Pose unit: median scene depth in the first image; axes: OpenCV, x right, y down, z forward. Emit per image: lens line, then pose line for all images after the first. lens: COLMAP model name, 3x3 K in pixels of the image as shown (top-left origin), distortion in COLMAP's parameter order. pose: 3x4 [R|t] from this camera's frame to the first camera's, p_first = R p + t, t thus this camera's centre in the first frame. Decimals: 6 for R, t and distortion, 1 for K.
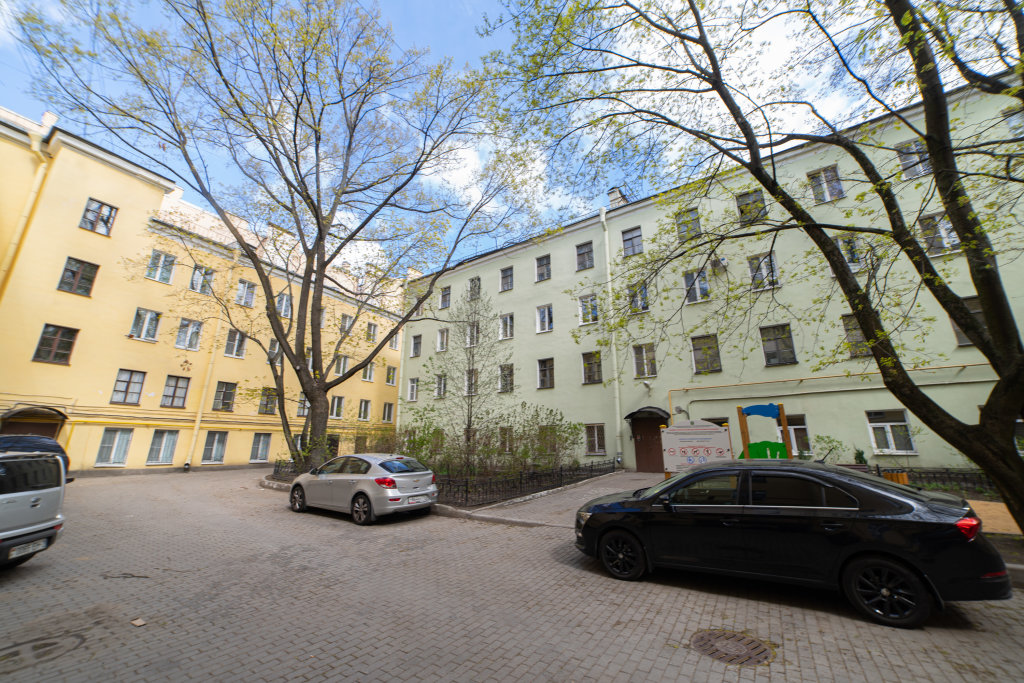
lens RADIAL K [[388.2, 0, 510.7], [0, 388.2, 341.8], [0, 0, 1]] dist [0.001840, 0.000615]
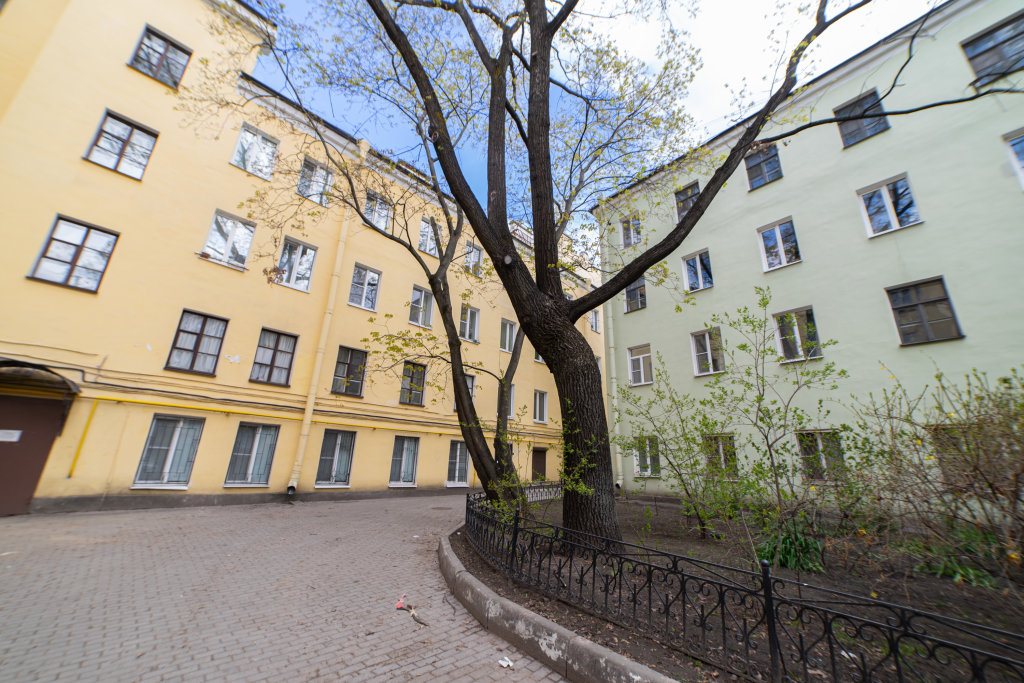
lens RADIAL K [[388.2, 0, 509.2], [0, 388.2, 343.1], [0, 0, 1]] dist [0.001840, 0.000615]
pose [[0.970575, -0.047264, -0.236117, -0.399267], [0.035580, 0.997934, -0.053502, 0.152631], [0.238158, 0.043527, 0.970251, 0.537172]]
